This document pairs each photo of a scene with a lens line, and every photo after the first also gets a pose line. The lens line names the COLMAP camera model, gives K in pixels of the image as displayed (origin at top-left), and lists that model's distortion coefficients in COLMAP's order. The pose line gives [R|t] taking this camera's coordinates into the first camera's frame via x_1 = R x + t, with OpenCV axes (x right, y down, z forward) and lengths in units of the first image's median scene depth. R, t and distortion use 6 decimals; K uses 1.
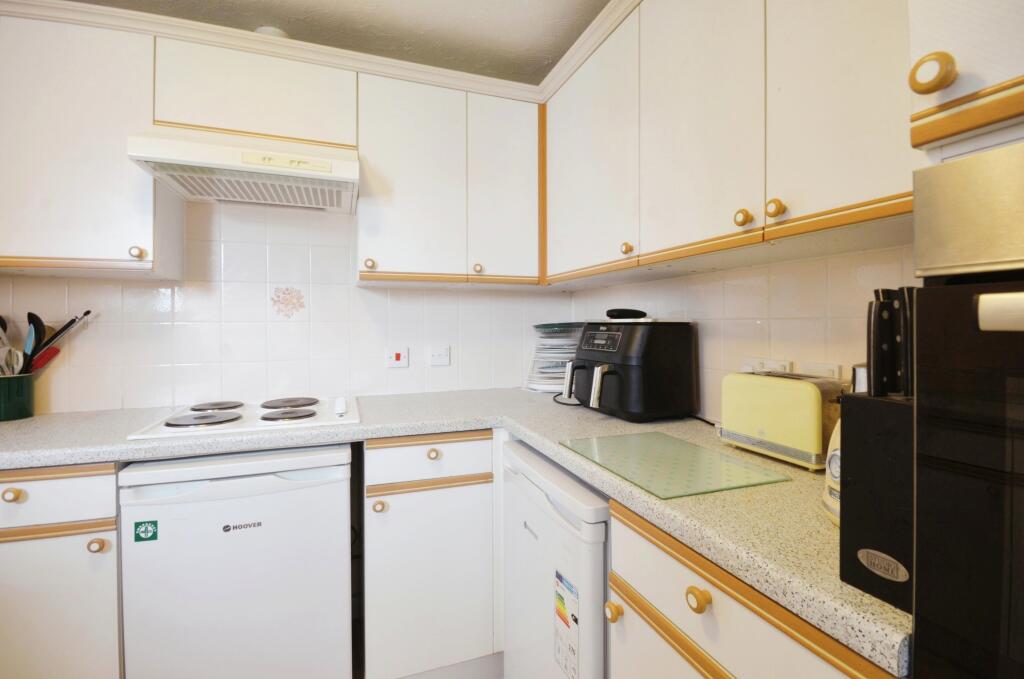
lens RADIAL K [[459.3, 0, 512.0], [0, 459.3, 339.5], [0, 0, 1]] dist [-0.000259, 0.000188]
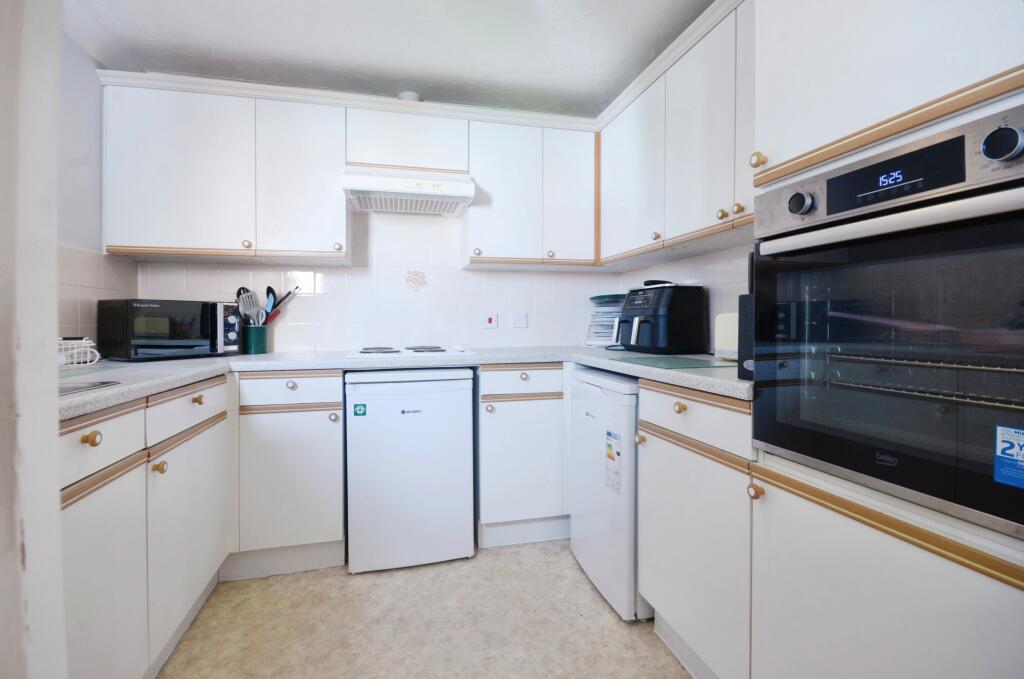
lens RADIAL K [[449.9, 0, 506.4], [0, 449.9, 340.1], [0, 0, 1]] dist [-0.002495, -0.000068]
pose [[0.992447, 0.003562, -0.122620, -0.047886], [-0.002246, 0.999938, 0.010871, 0.114547], [0.122651, -0.010514, 0.992394, -0.470257]]
